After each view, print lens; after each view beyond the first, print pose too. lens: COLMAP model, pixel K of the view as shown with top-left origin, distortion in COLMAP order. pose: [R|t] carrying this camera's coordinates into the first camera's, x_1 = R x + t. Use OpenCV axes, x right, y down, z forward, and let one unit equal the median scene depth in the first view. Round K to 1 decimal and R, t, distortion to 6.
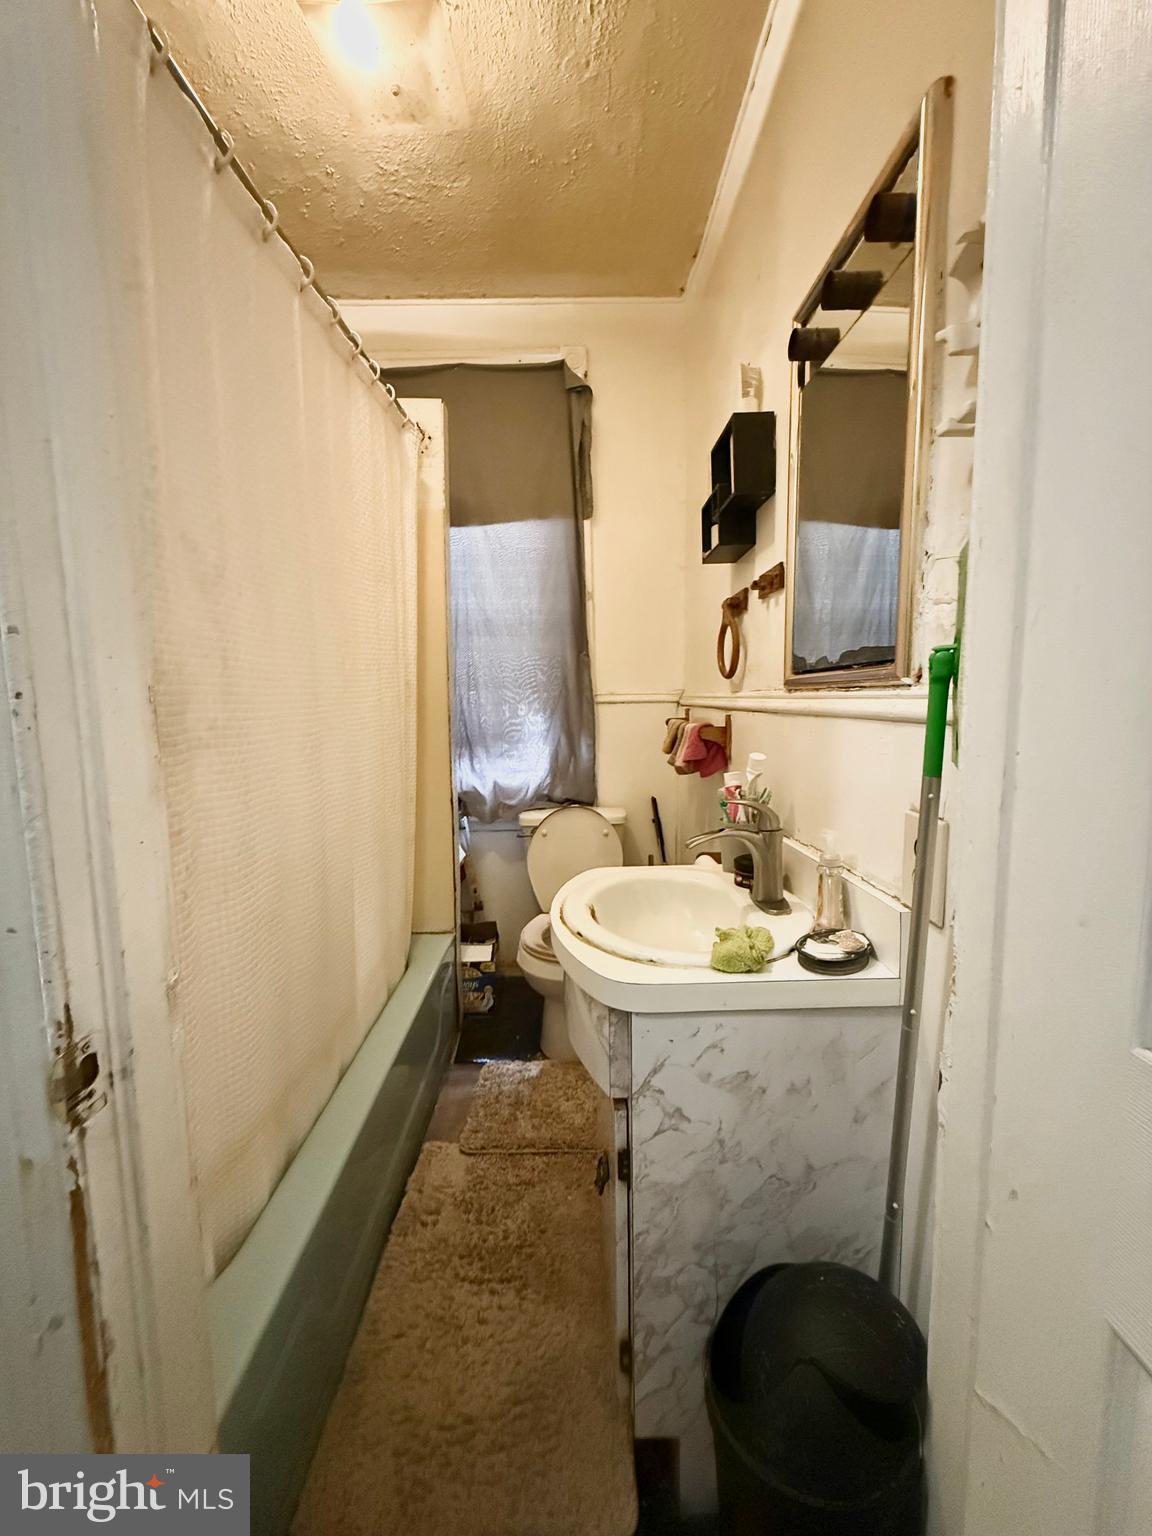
lens RADIAL K [[615.2, 0, 575.2], [0, 615.2, 766.1], [0, 0, 1]] dist [-0.001251, 0.000519]
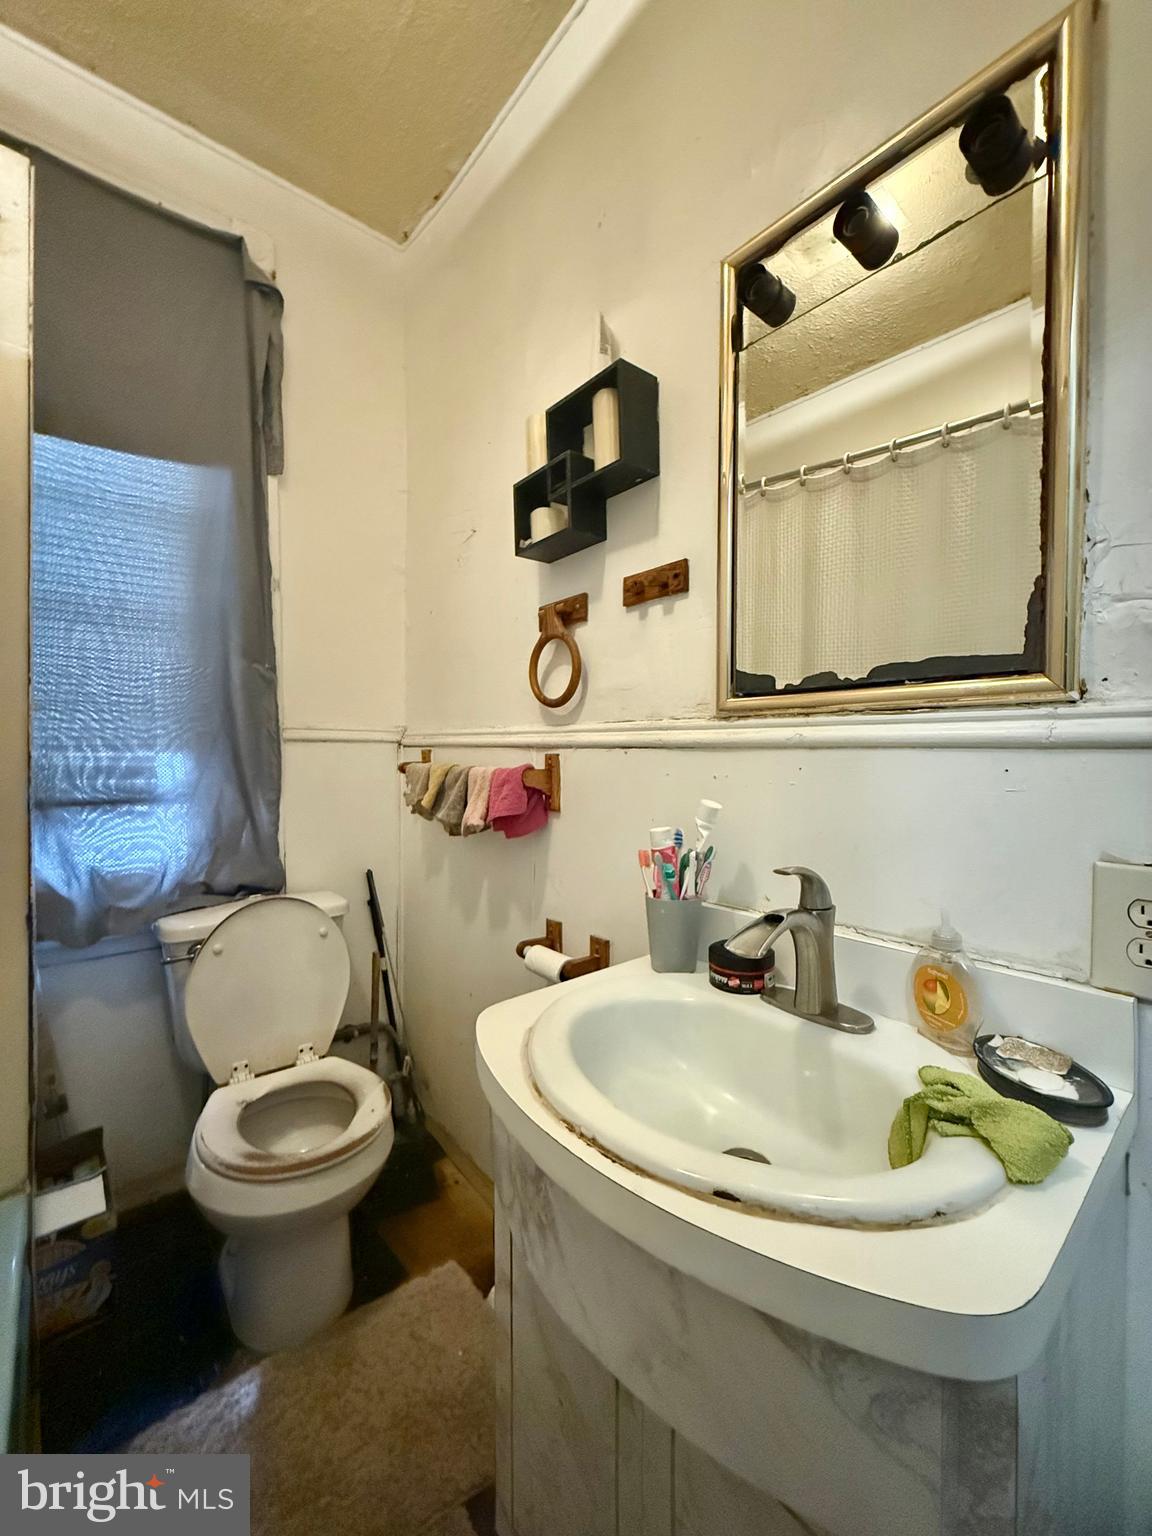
lens RADIAL K [[615.2, 0, 574.9], [0, 615.2, 766.1], [0, 0, 1]] dist [-0.001251, 0.000519]
pose [[0.773217, 0.006120, 0.634112, -0.162544], [0.050333, 0.996206, -0.070989, -0.009453], [-0.632141, 0.086806, 0.769976, 0.295337]]
